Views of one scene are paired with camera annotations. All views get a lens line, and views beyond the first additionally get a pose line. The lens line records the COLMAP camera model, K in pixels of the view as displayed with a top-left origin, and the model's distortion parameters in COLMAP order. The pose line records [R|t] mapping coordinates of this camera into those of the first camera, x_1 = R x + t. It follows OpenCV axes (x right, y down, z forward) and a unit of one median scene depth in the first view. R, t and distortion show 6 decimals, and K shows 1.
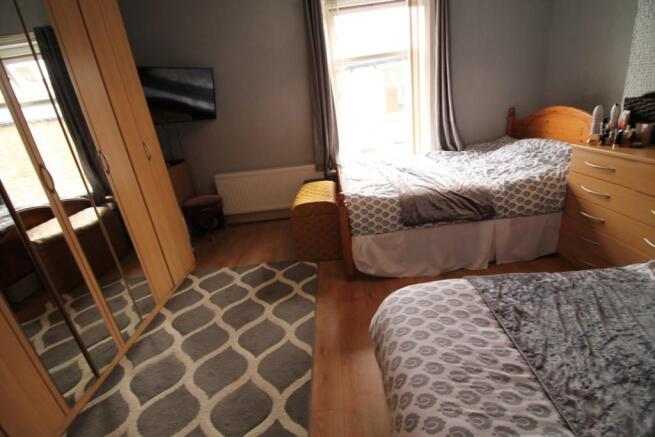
lens RADIAL K [[307.5, 0, 327.5], [0, 307.5, 218.5], [0, 0, 1]] dist [-0.003923, -0.000688]
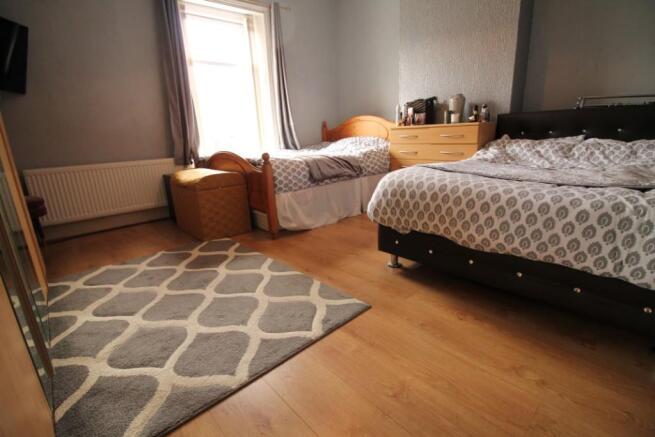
lens RADIAL K [[307.5, 0, 327.5], [0, 307.5, 218.5], [0, 0, 1]] dist [-0.003923, -0.000688]
pose [[0.741411, -0.095670, 0.664197, -0.536384], [0.197259, 0.977127, -0.079446, 0.273849], [-0.641404, 0.189921, 0.743324, 0.072356]]
